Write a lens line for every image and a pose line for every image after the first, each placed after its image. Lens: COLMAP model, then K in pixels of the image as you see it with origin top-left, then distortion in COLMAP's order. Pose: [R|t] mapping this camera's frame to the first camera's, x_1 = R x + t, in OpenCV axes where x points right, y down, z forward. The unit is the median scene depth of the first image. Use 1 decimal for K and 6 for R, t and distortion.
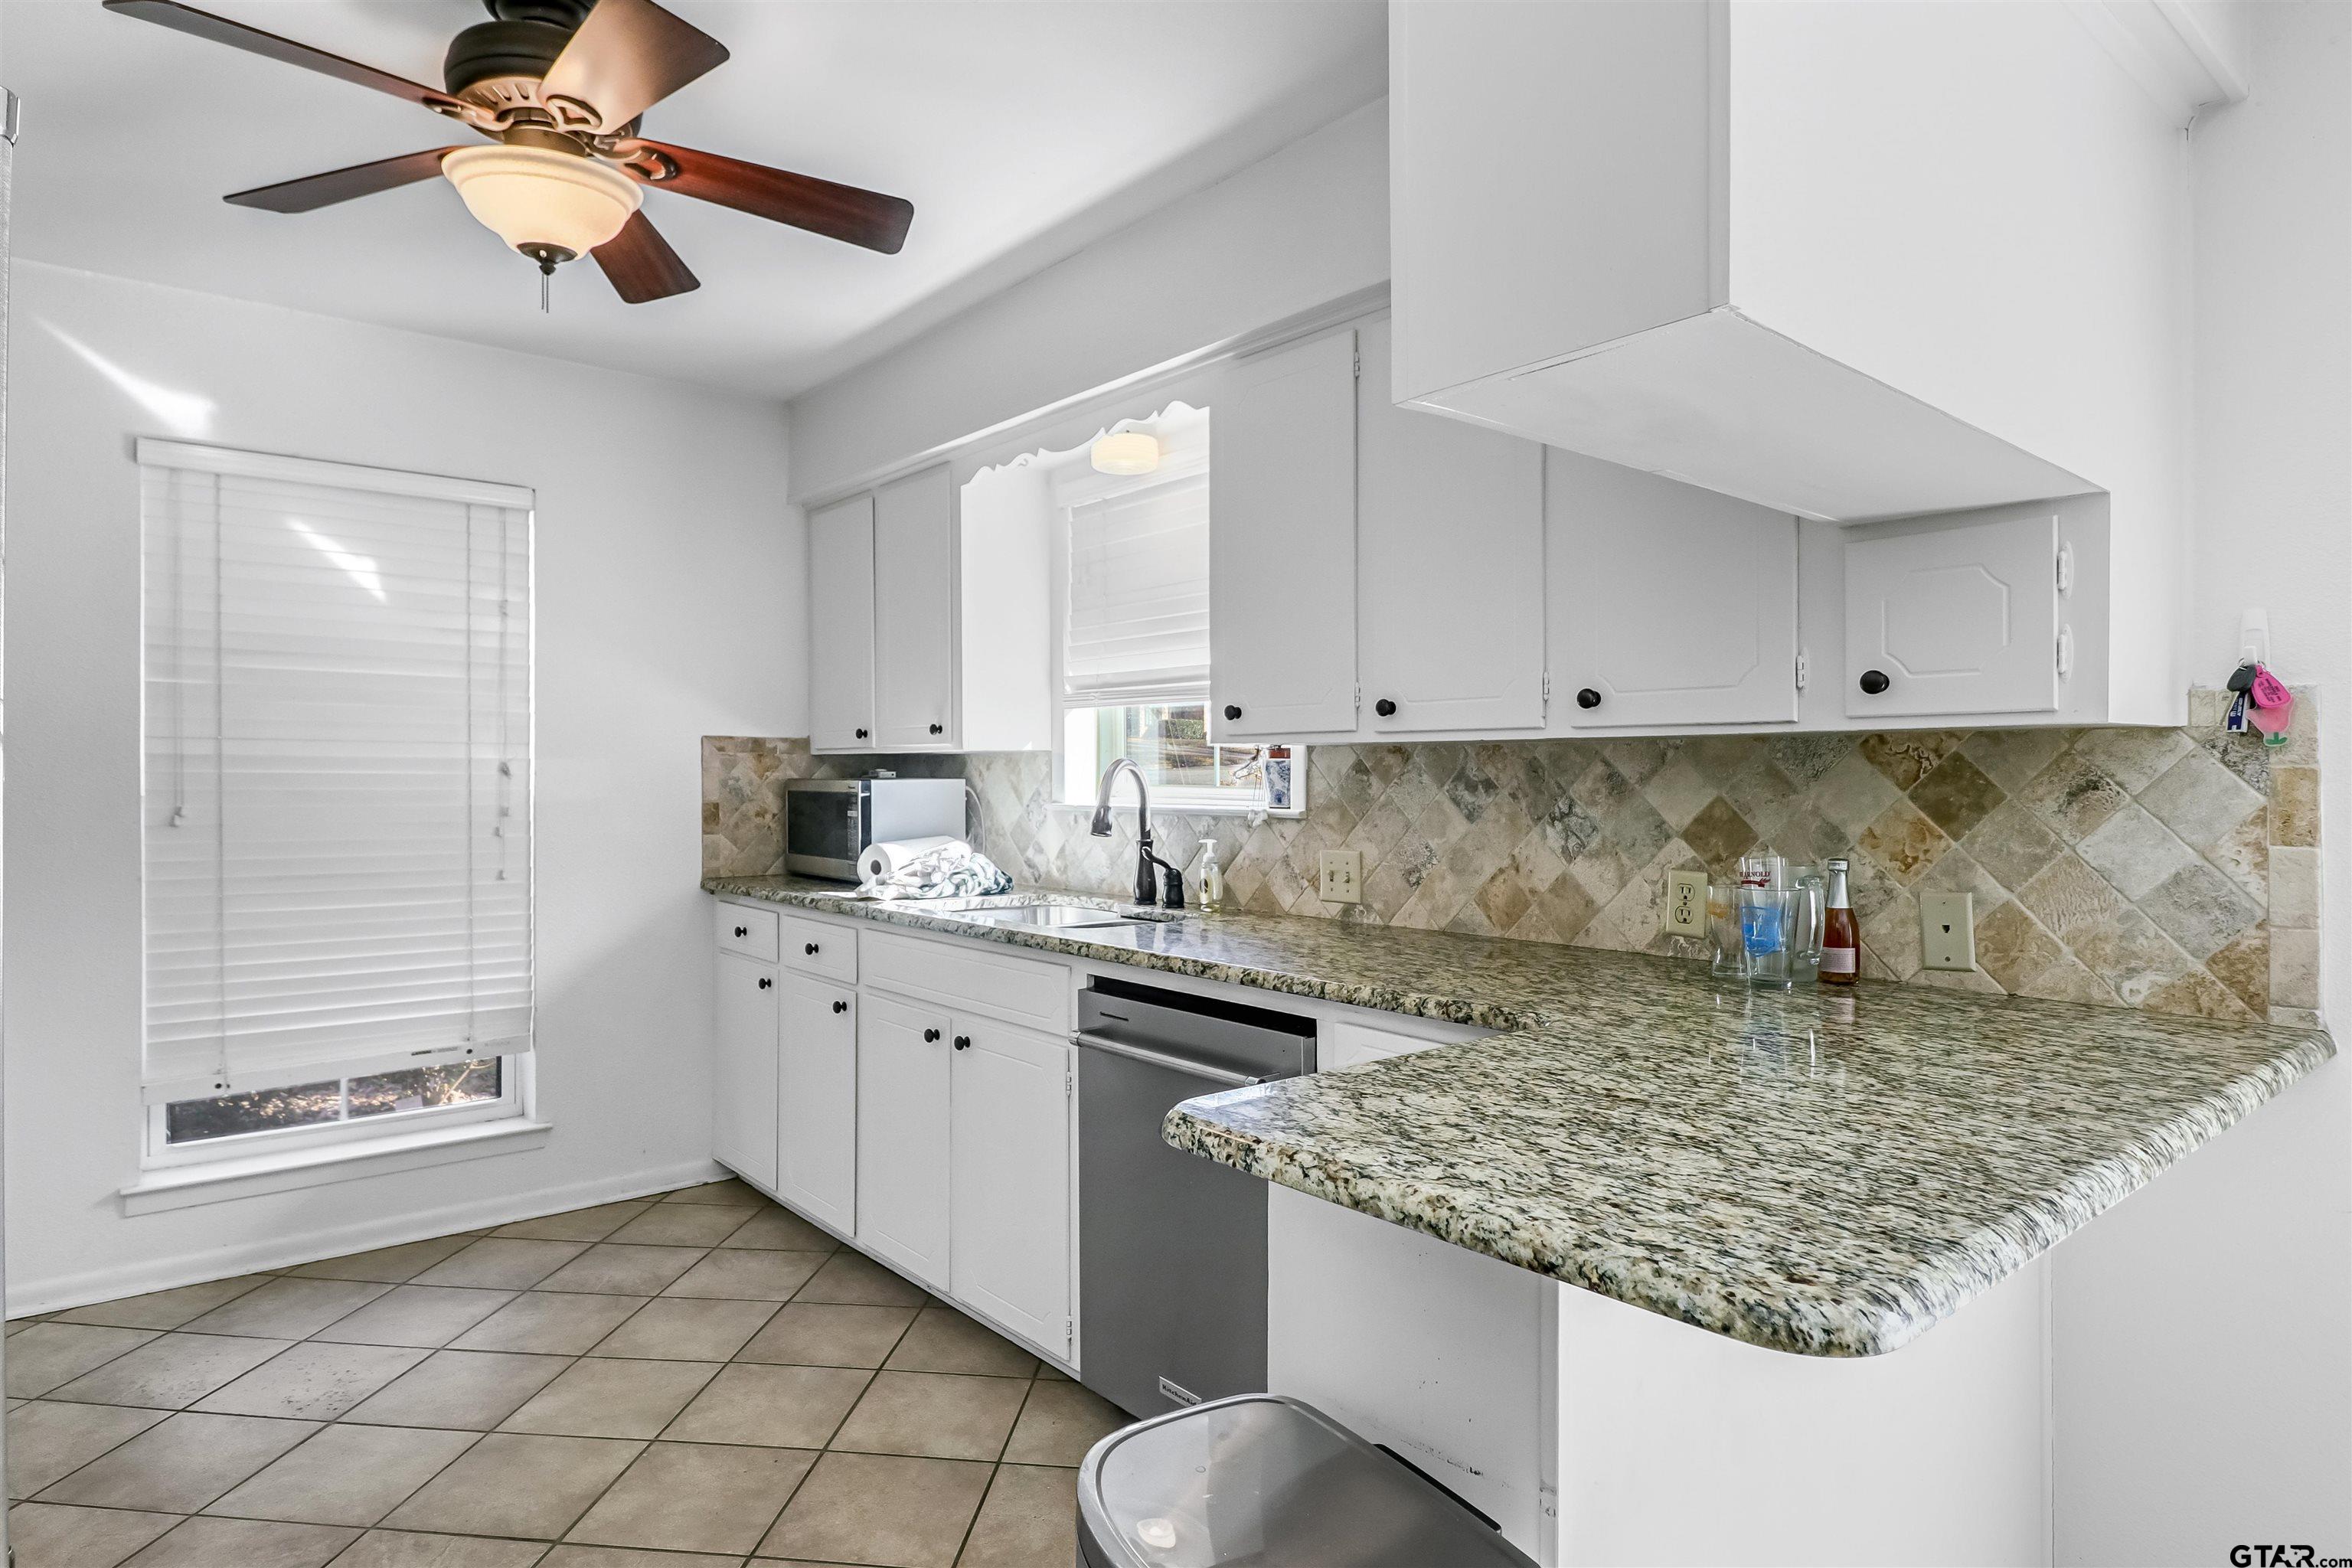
lens RADIAL K [[1272.1, 0, 1114.3], [0, 1272.1, 773.9], [0, 0, 1]] dist [-0.002884, -0.000832]
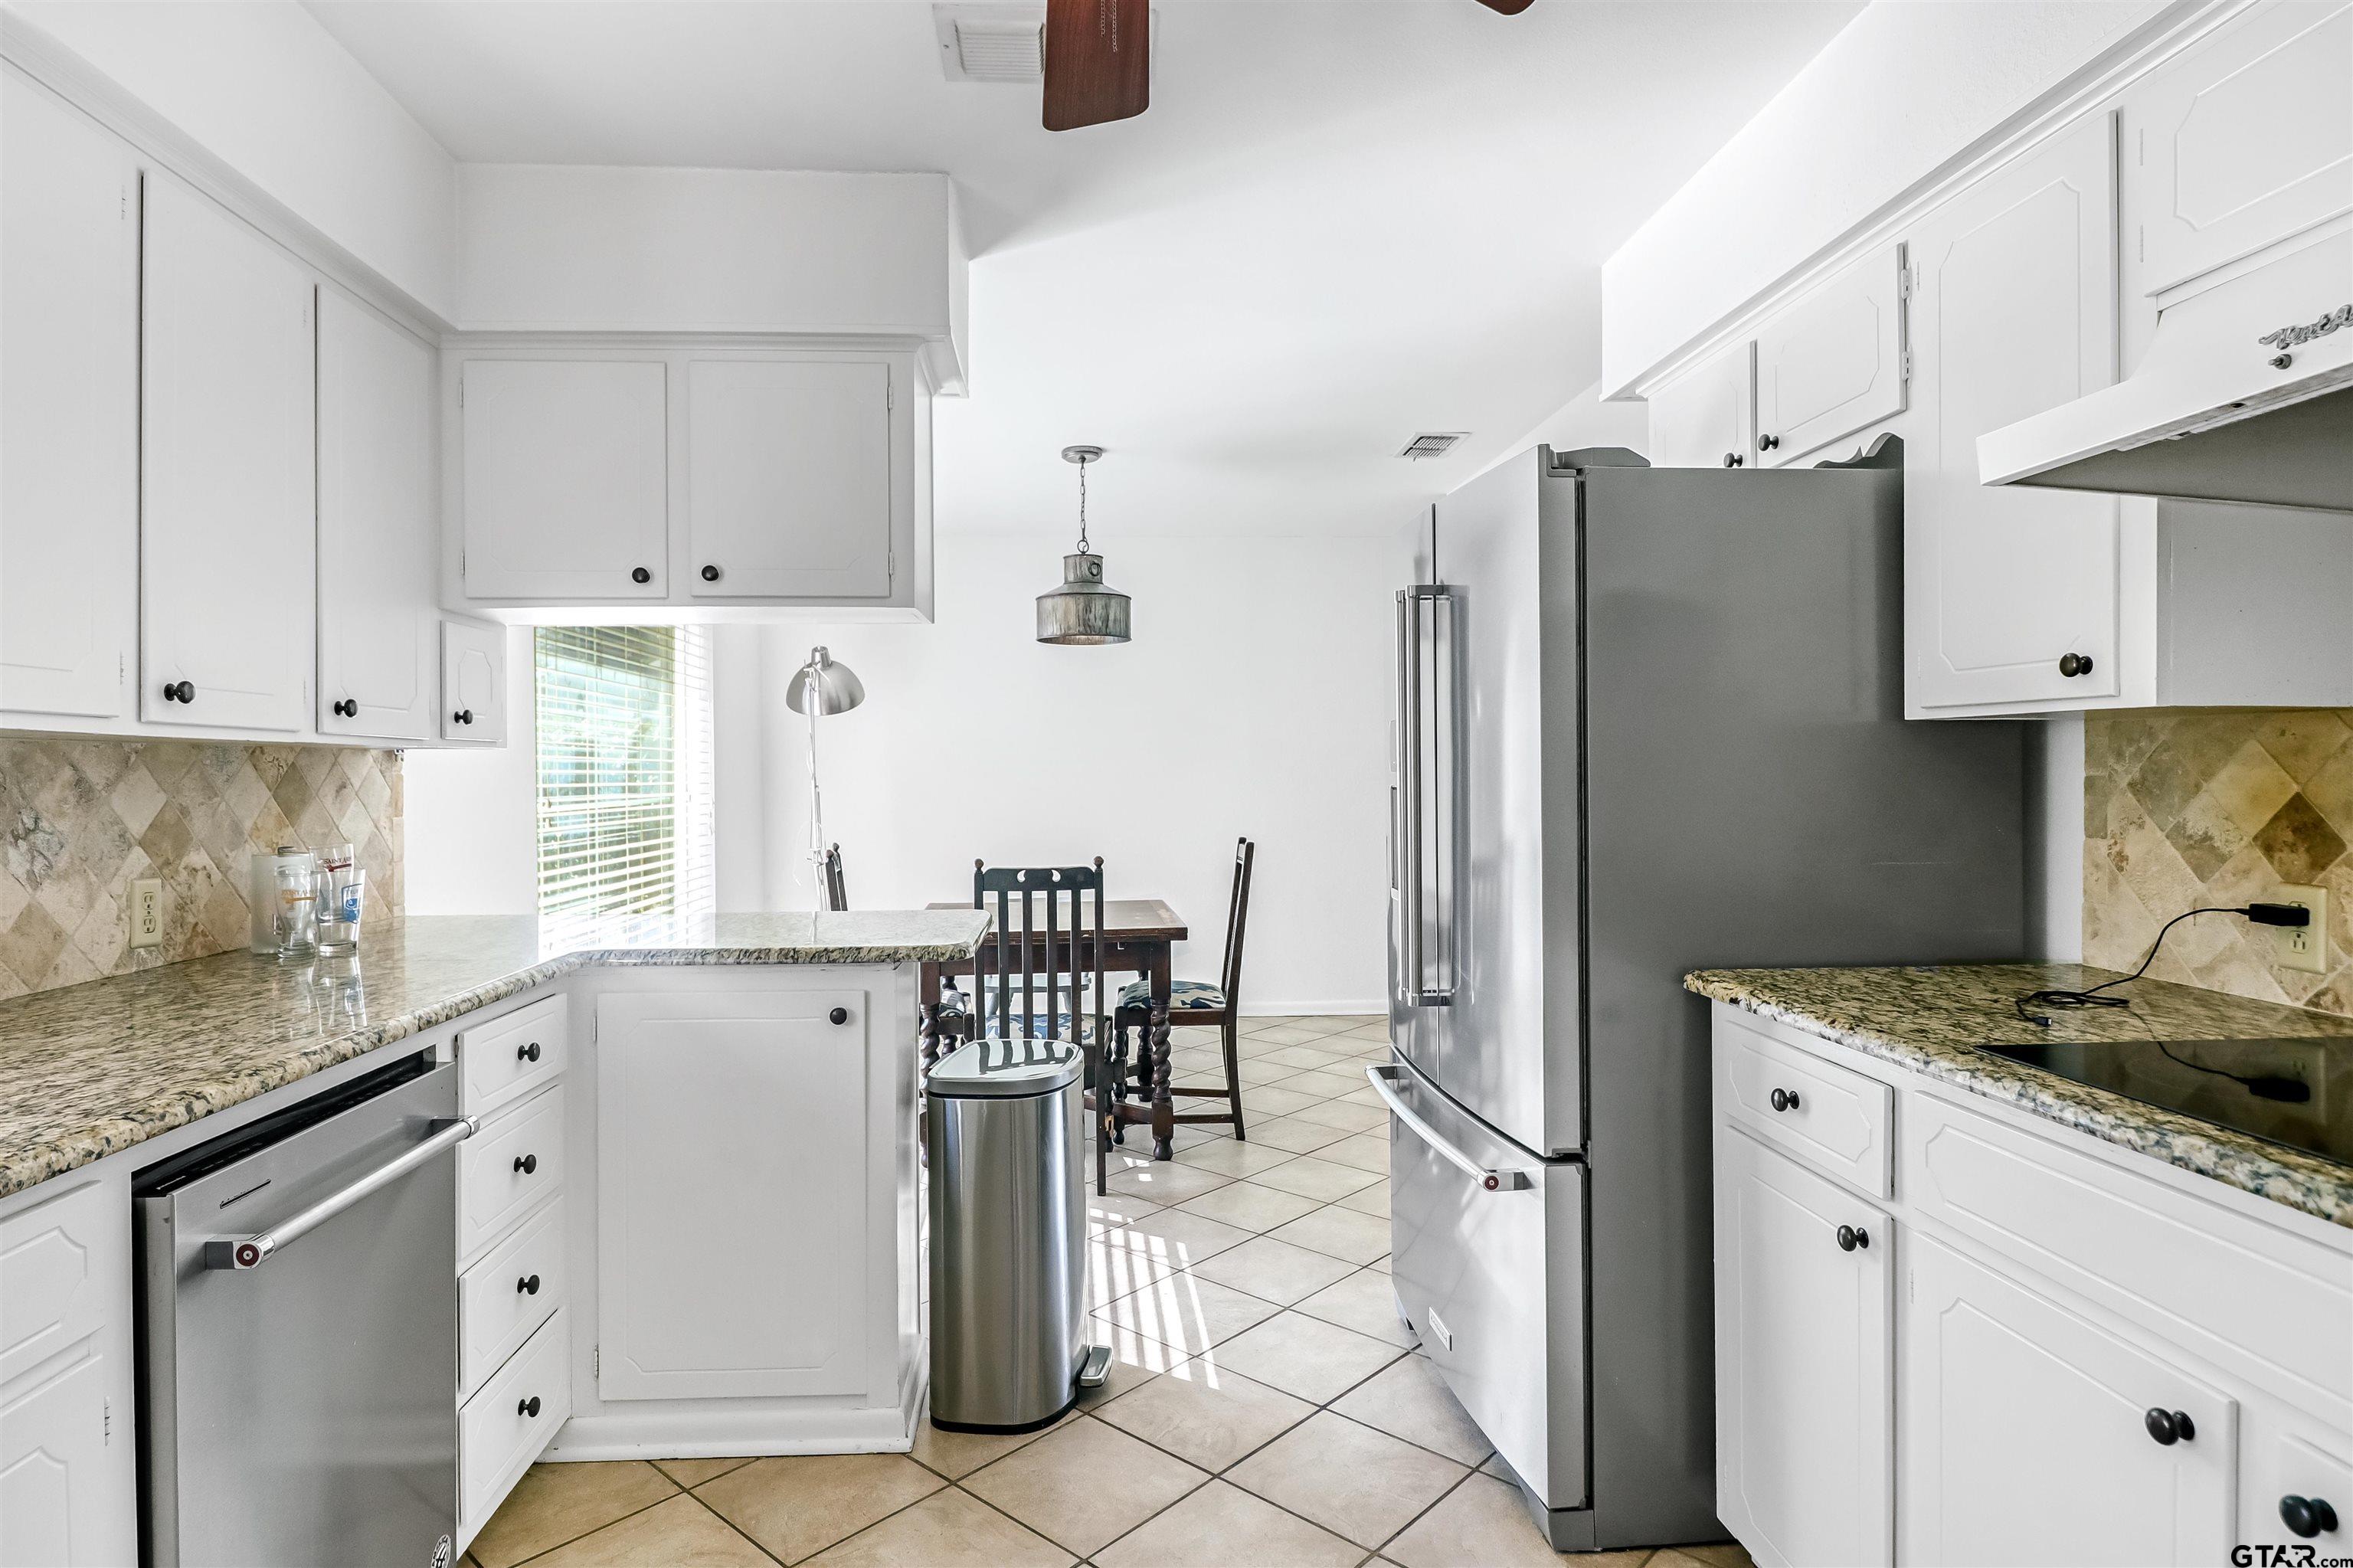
lens RADIAL K [[1259.4, 0, 1111.1], [0, 1259.4, 733.8], [0, 0, 1]] dist [-0.002123, -0.000230]
pose [[-0.794549, 0.010155, 0.607116, -0.479893], [-0.010999, 0.999455, -0.031112, -0.008525], [-0.607101, -0.031398, -0.794004, 0.878367]]
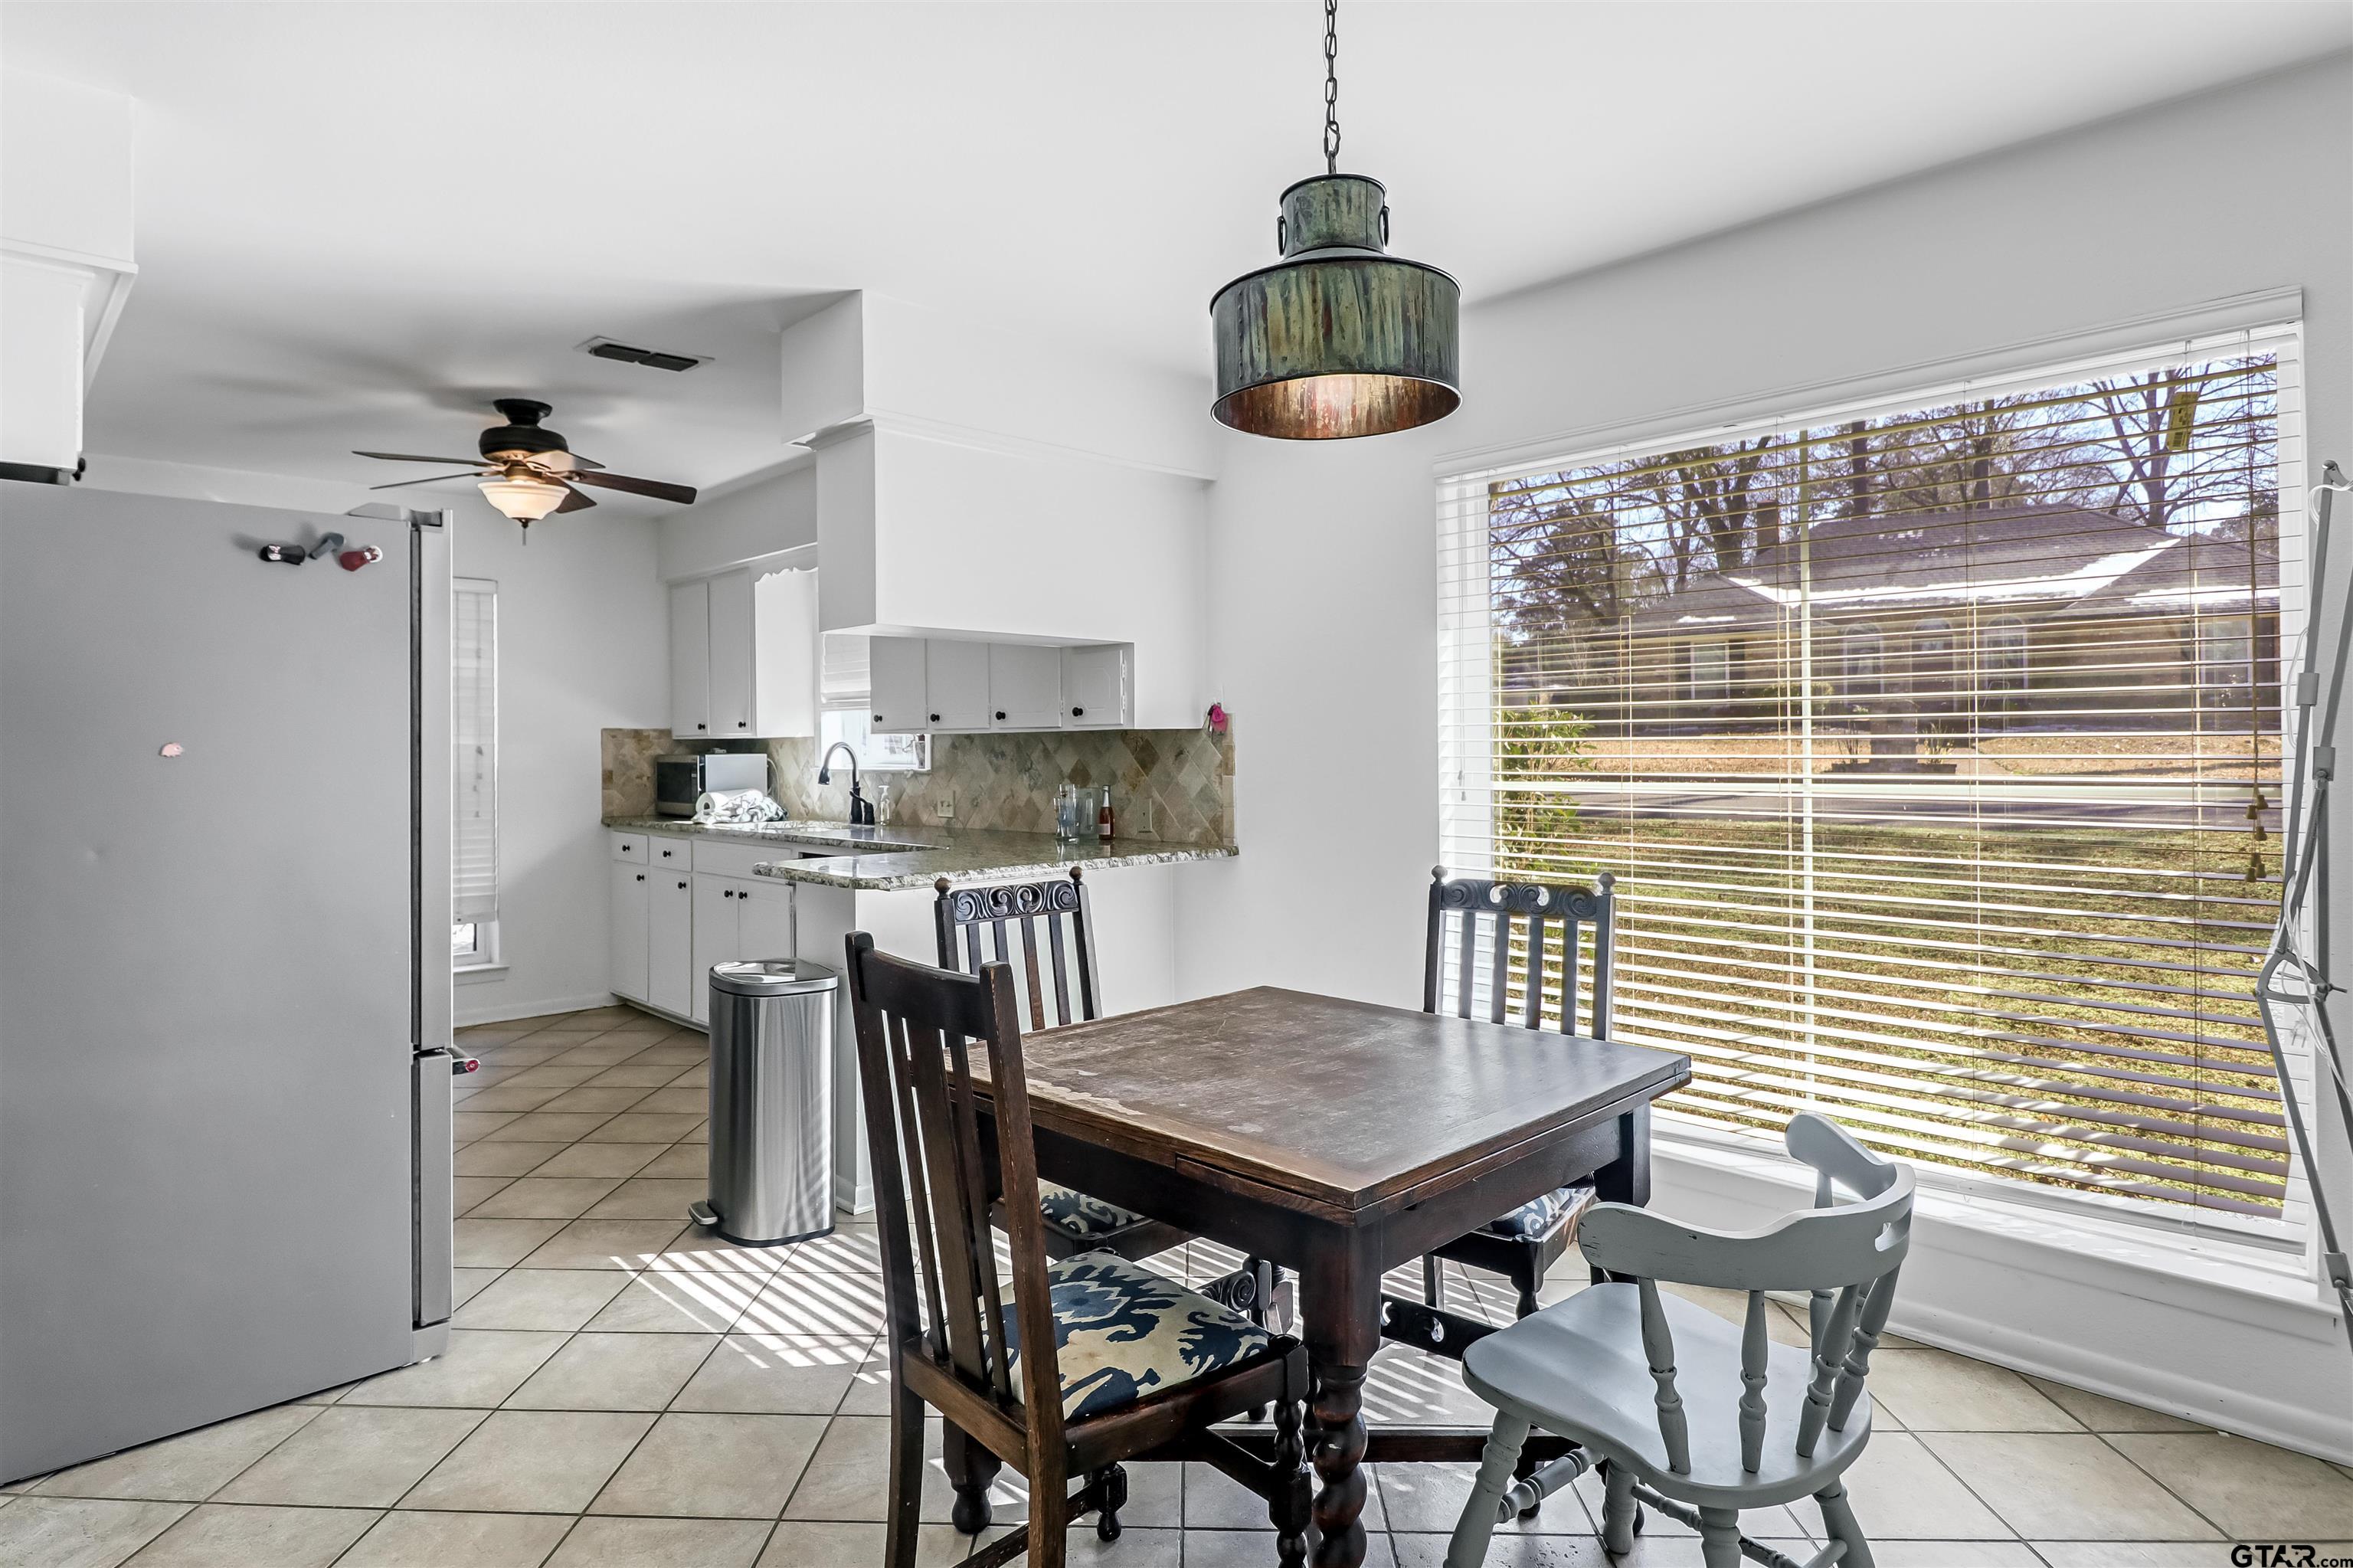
lens RADIAL K [[1259.4, 0, 1111.1], [0, 1259.4, 733.8], [0, 0, 1]] dist [-0.002123, -0.000230]
pose [[0.997973, -0.007767, 0.063159, 0.257990], [0.008446, 0.999909, -0.010493, -0.001264], [-0.063072, 0.011005, 0.997948, -0.744671]]
